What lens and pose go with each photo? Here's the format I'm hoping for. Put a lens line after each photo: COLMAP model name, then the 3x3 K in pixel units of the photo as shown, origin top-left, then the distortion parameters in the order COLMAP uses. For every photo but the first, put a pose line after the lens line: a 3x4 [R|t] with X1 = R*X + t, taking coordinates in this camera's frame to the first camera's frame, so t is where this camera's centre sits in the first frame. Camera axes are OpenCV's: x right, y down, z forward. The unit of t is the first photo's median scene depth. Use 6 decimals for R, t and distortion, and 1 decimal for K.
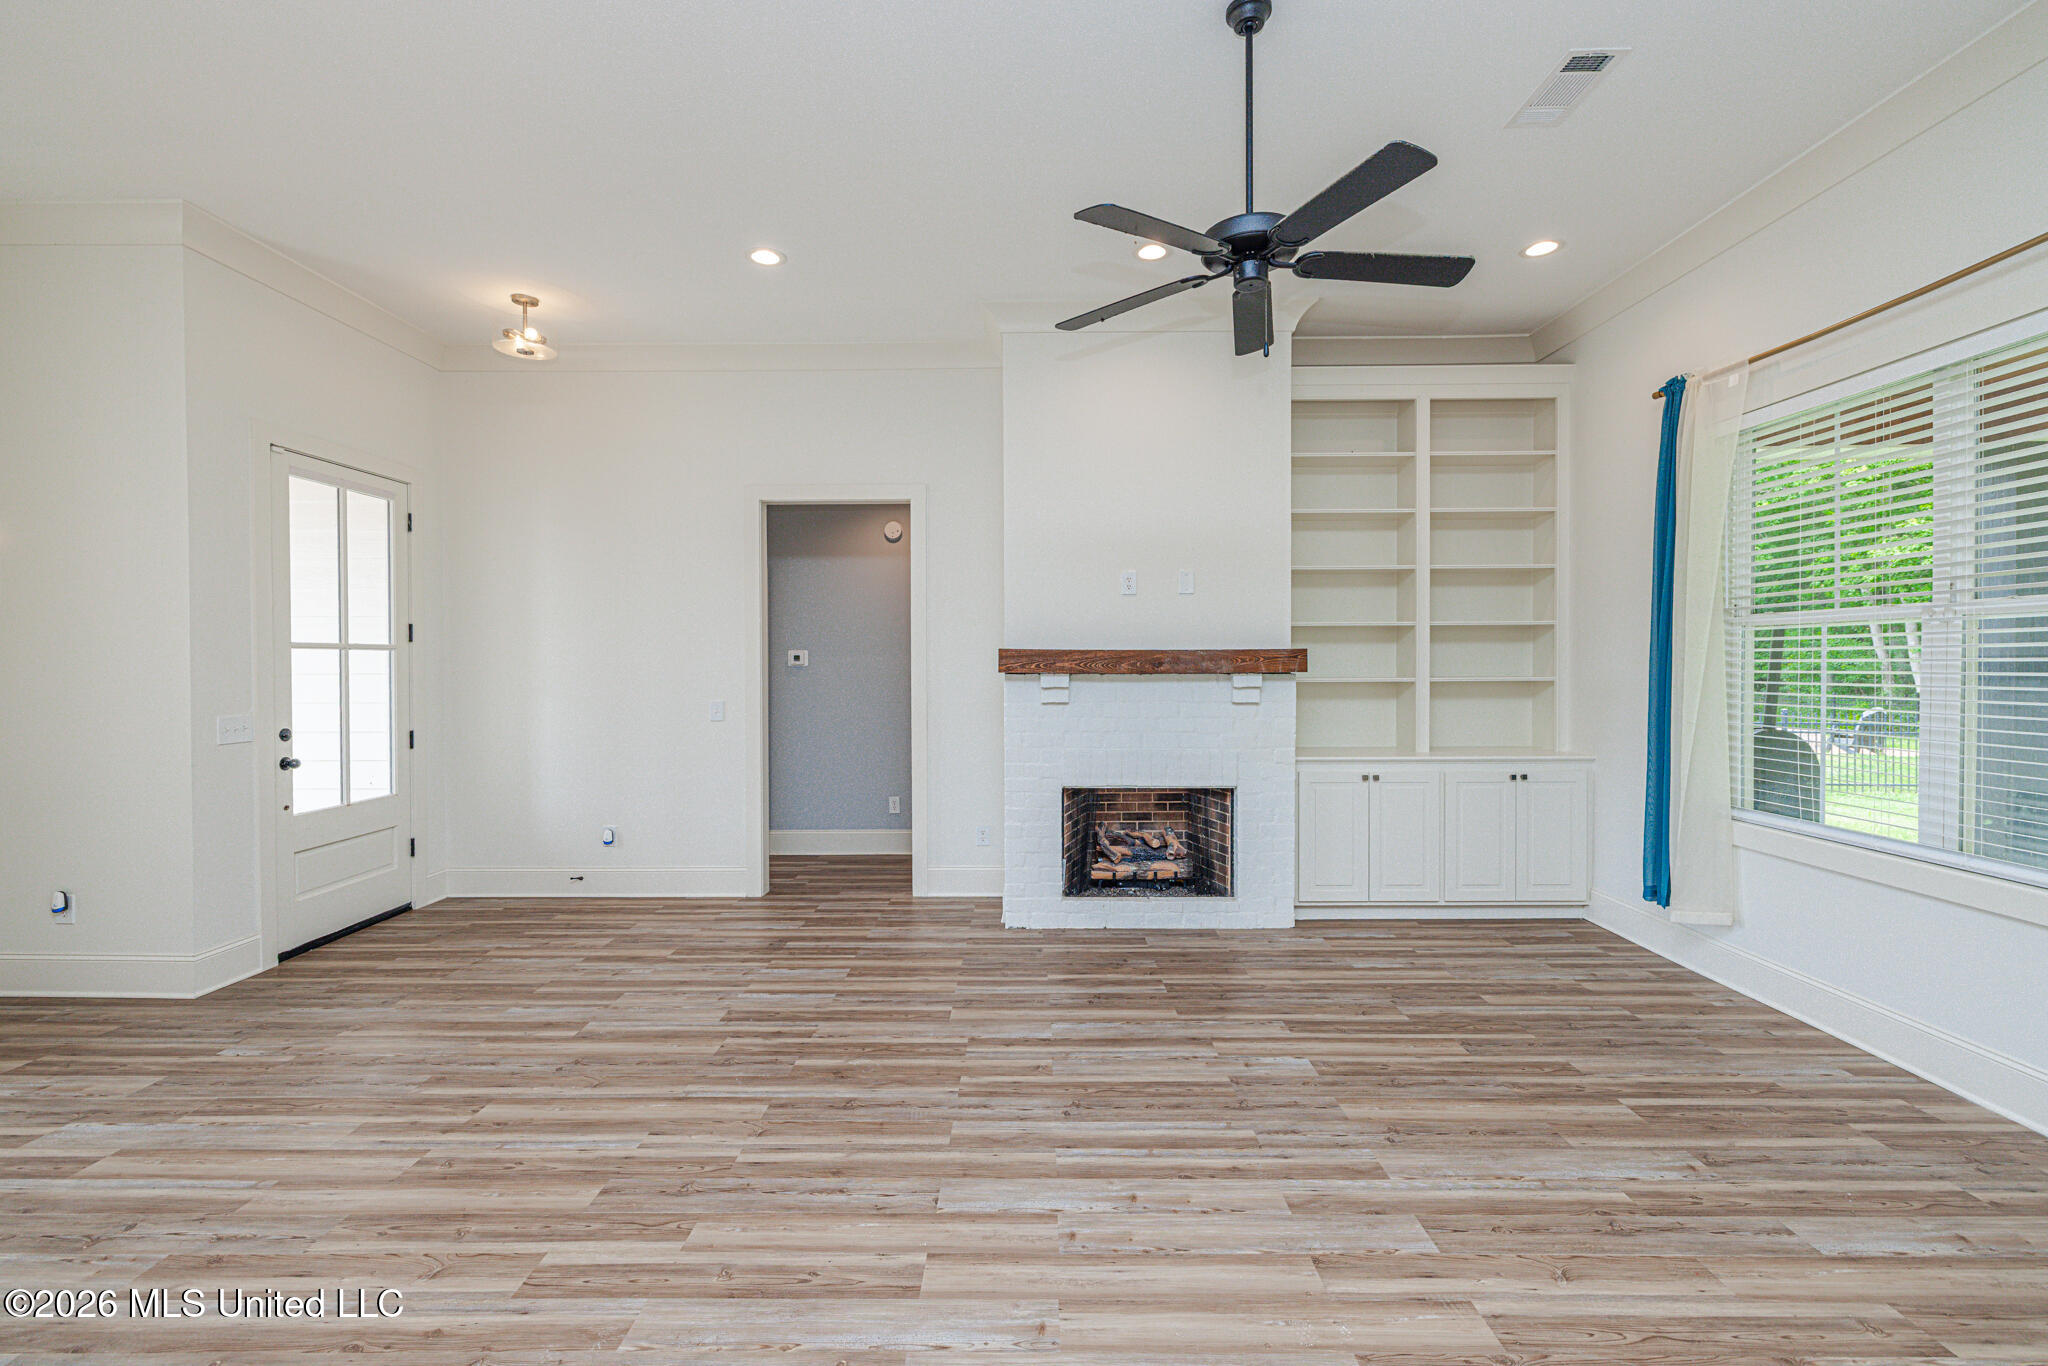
lens RADIAL K [[880.1, 0, 1021.1], [0, 880.1, 675.0], [0, 0, 1]] dist [-0.002721, 0.001851]
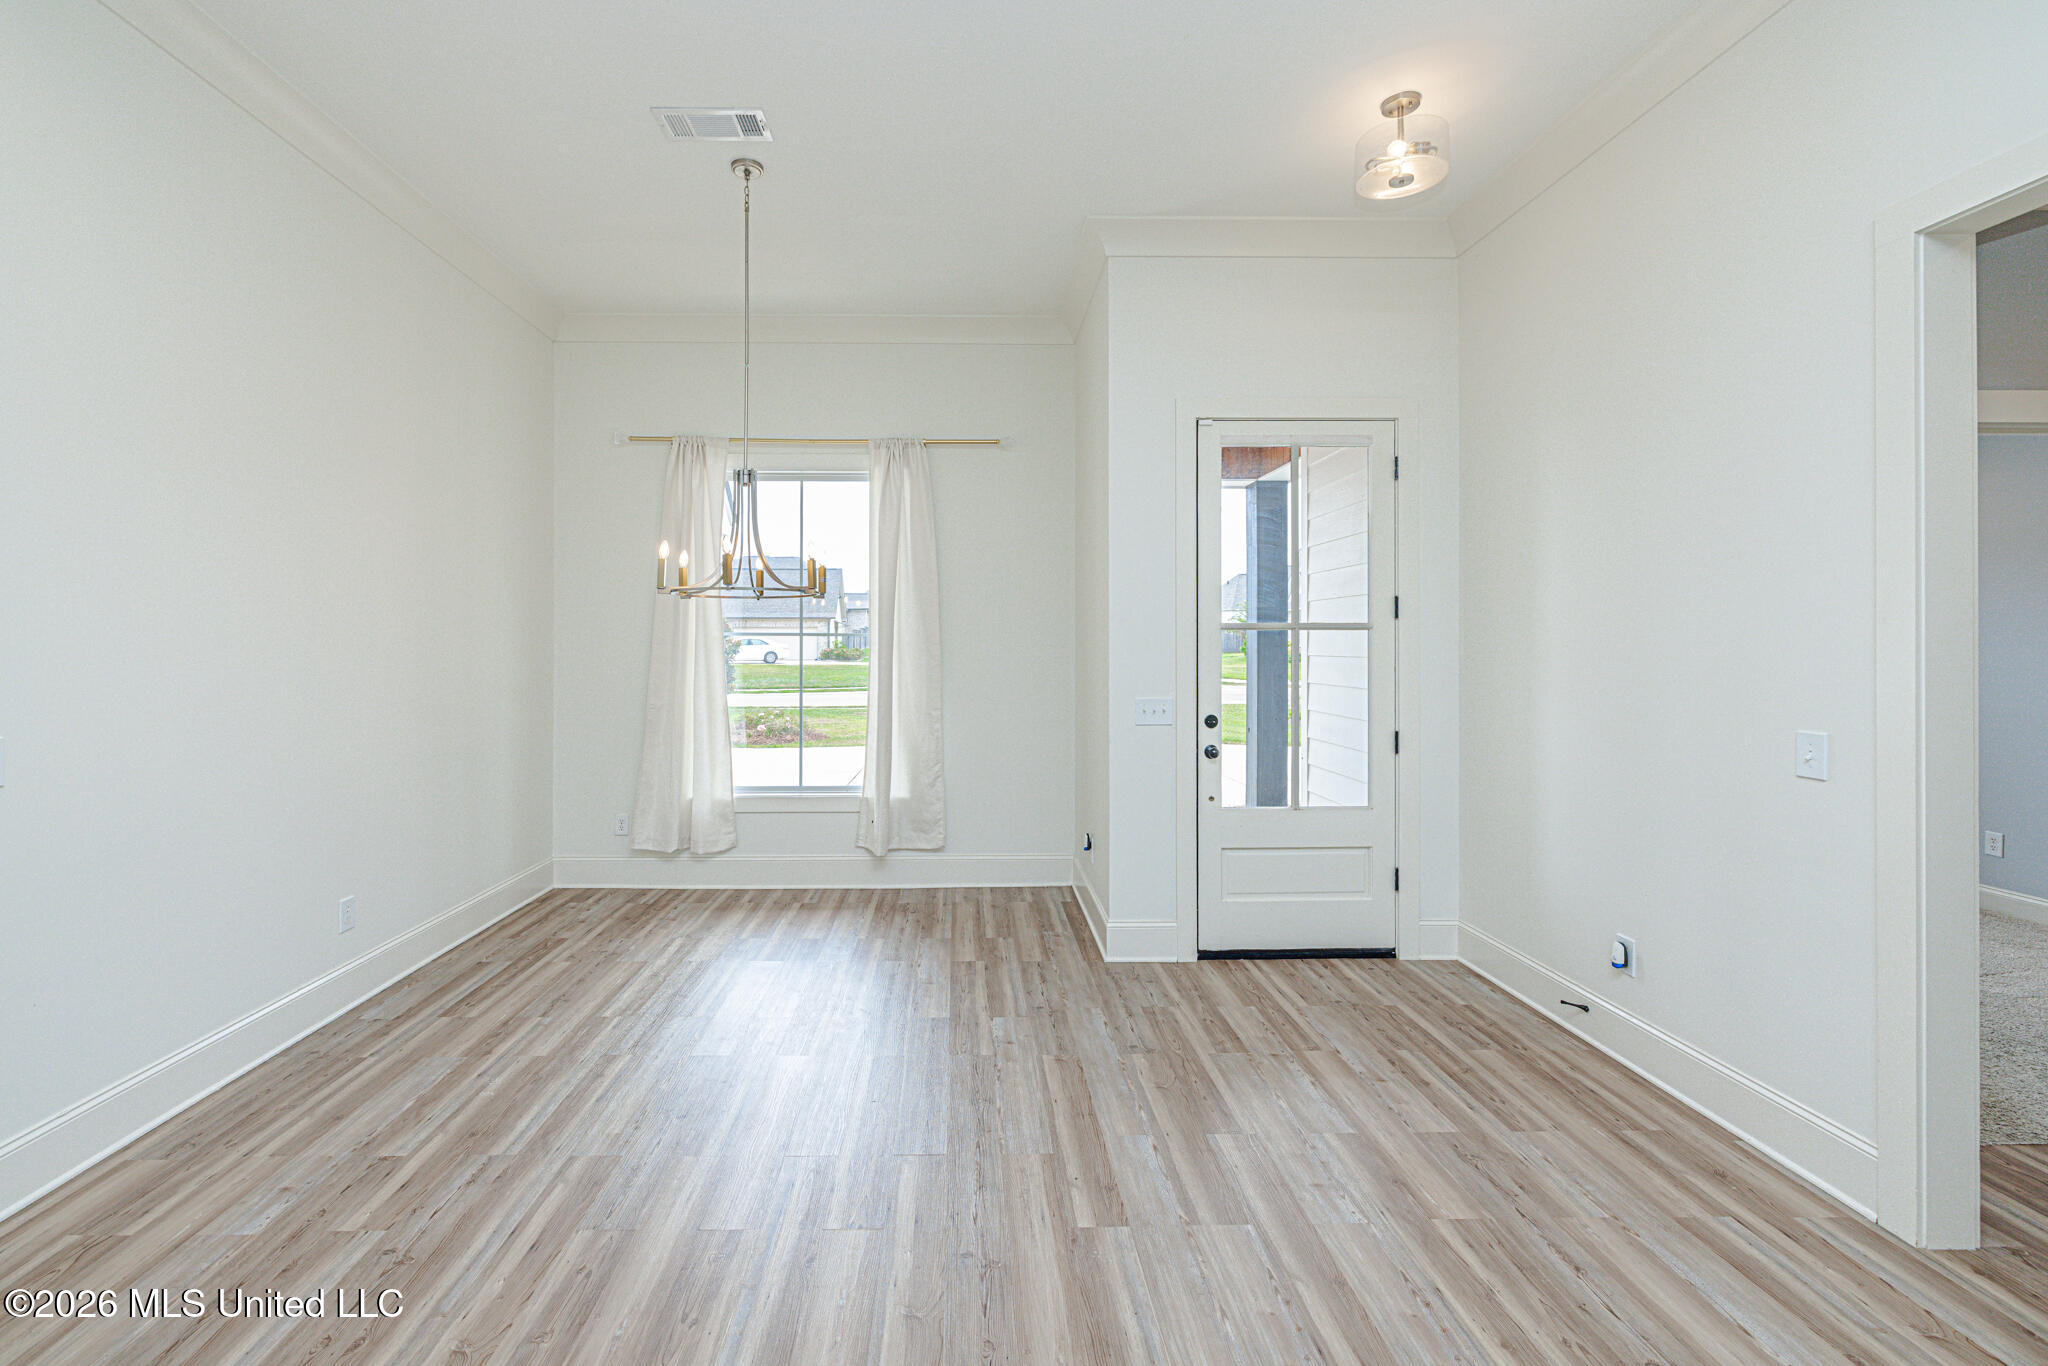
lens RADIAL K [[880.1, 0, 966.7], [0, 880.1, 641.5], [0, 0, 1]] dist [-0.002721, 0.001851]
pose [[0.027526, -0.001269, -0.999620, 0.098758], [-0.013907, 0.999902, -0.001652, -0.012336], [0.999524, 0.013947, 0.027505, 0.667722]]
